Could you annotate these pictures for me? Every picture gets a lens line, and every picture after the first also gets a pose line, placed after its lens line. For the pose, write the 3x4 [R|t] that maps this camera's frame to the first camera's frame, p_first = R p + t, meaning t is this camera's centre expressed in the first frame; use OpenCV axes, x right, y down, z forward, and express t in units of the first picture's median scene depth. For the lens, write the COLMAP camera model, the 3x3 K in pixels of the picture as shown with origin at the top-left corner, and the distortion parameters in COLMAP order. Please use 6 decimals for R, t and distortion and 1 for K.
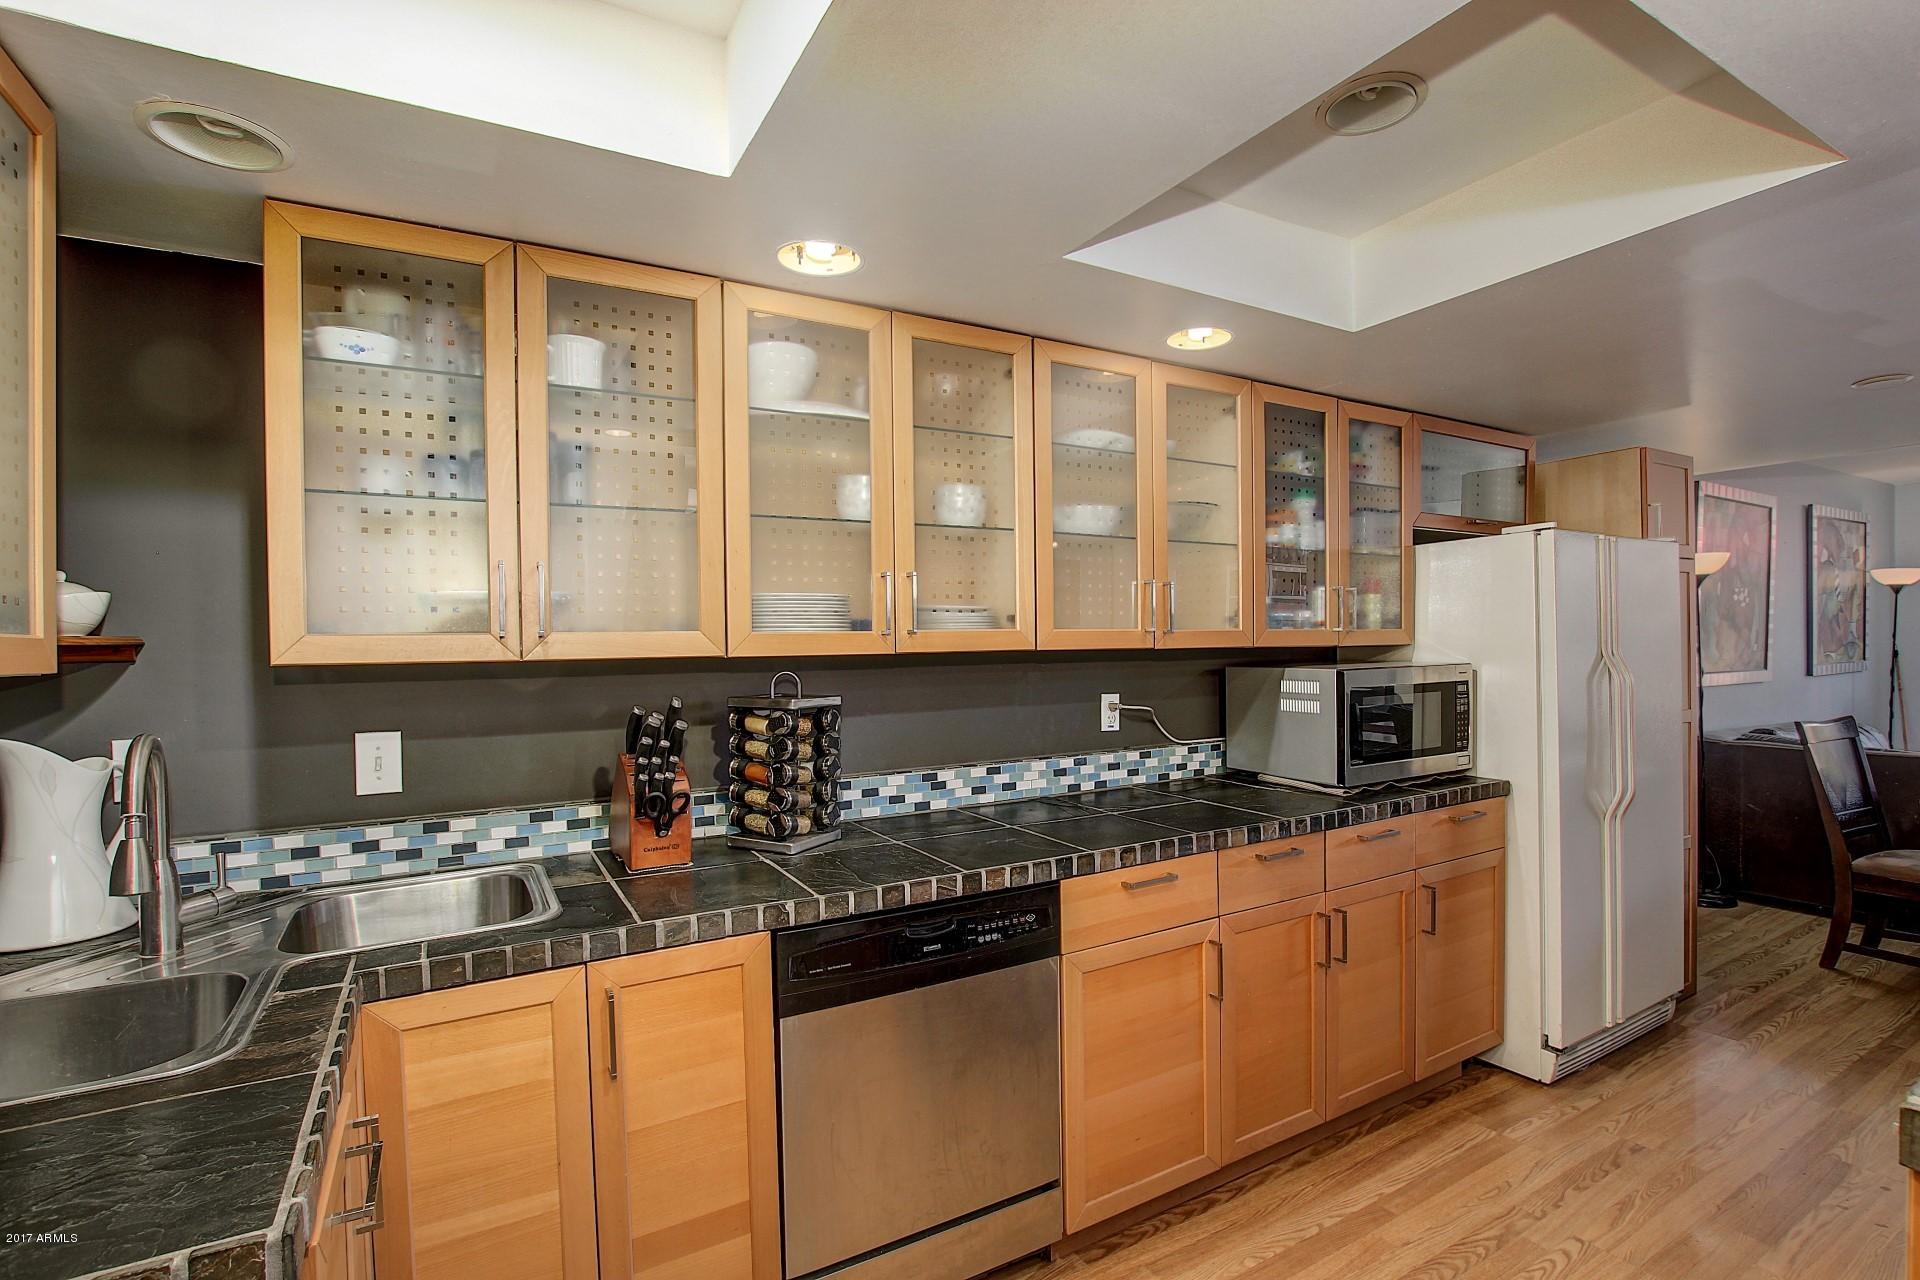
lens RADIAL K [[882.0, 0, 962.1], [0, 882.0, 642.9], [0, 0, 1]] dist [-0.030575, 0.000077]
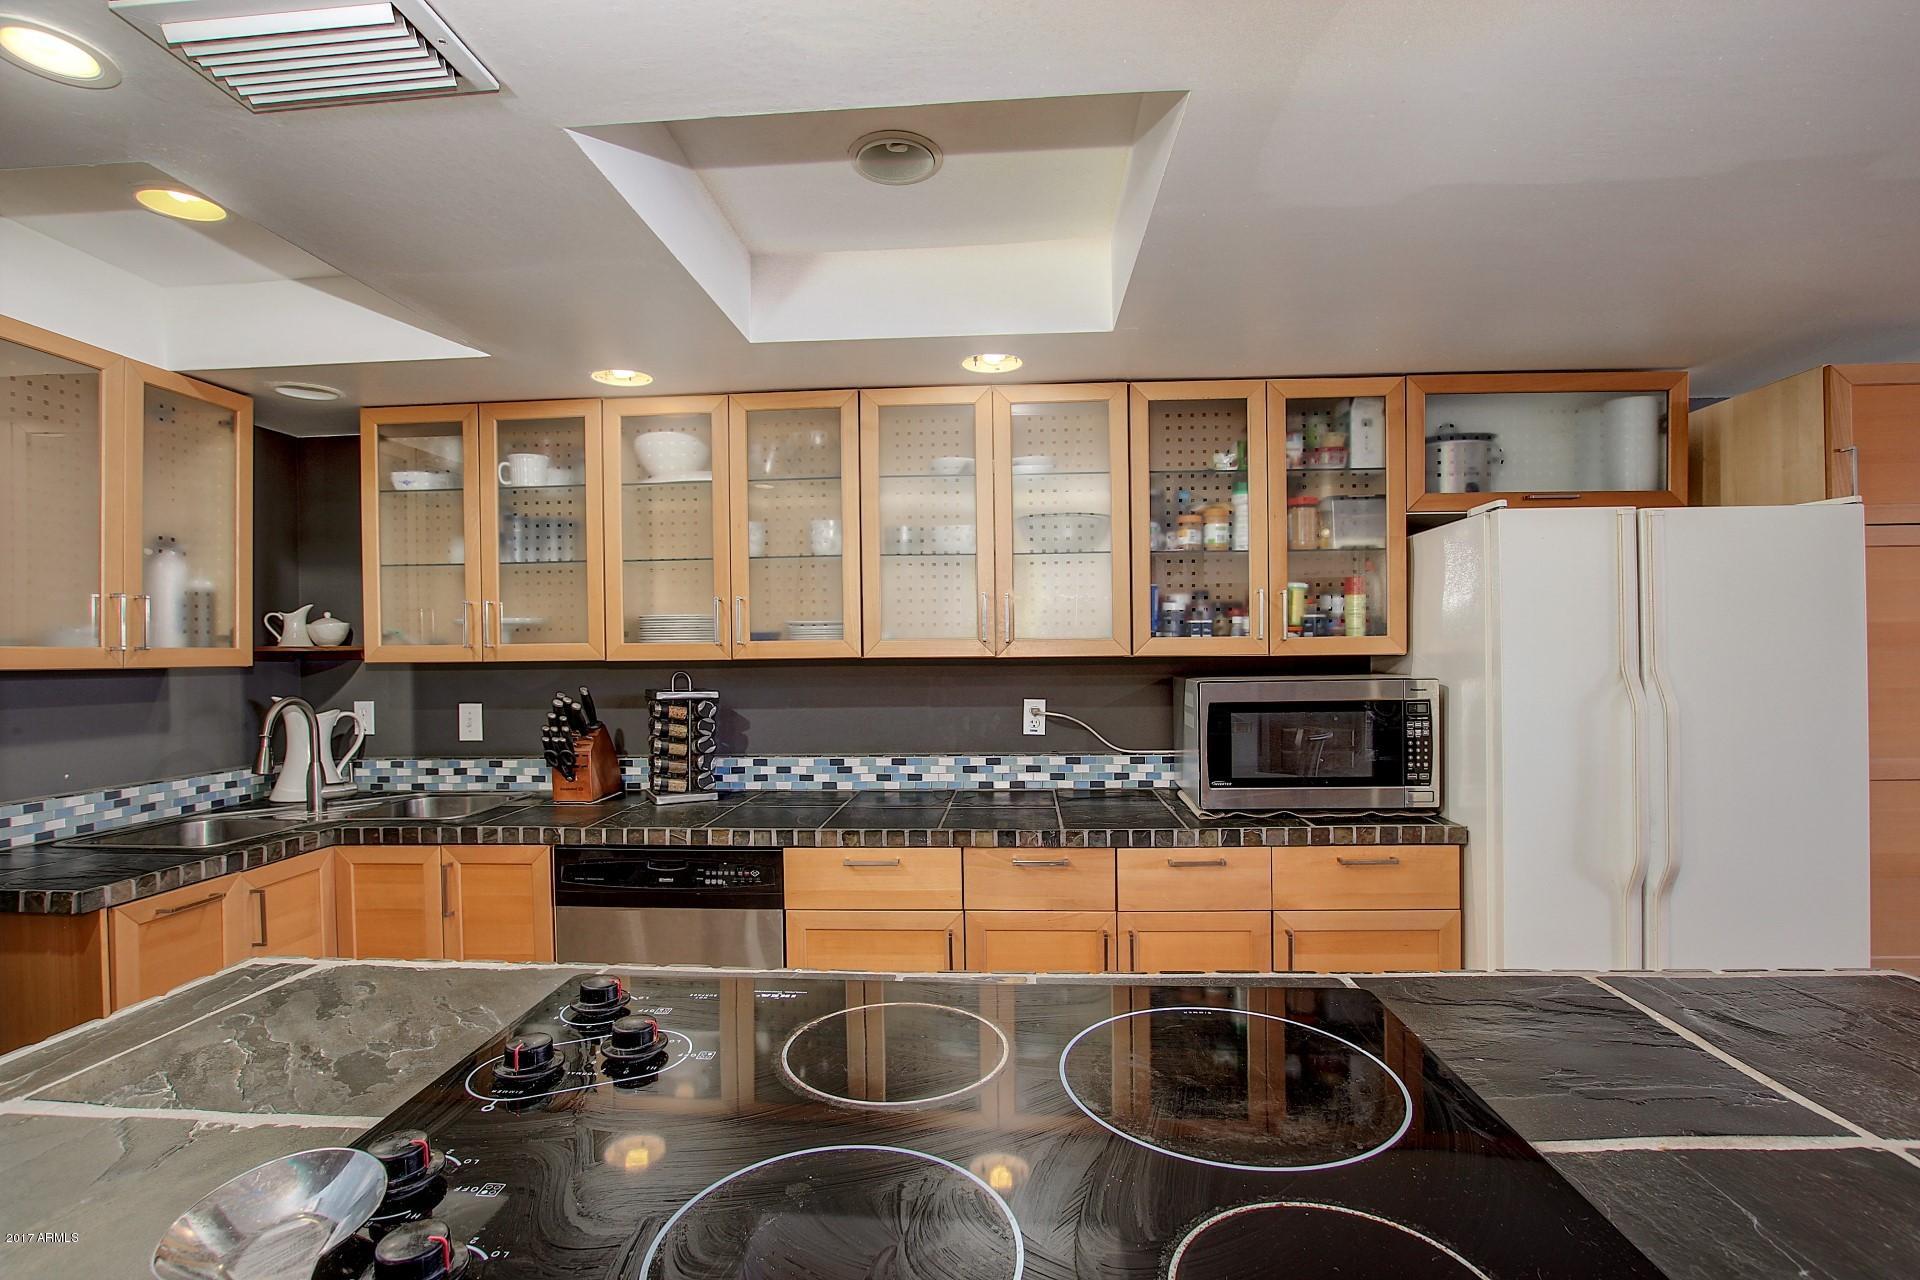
lens RADIAL K [[882.0, 0, 970.2], [0, 882.0, 642.7], [0, 0, 1]] dist [-0.030575, 0.000077]
pose [[0.839314, 0.002796, -0.543640, 0.862151], [-0.001290, 0.999994, 0.003150, -0.016092], [0.543646, -0.001943, 0.839313, 0.103374]]
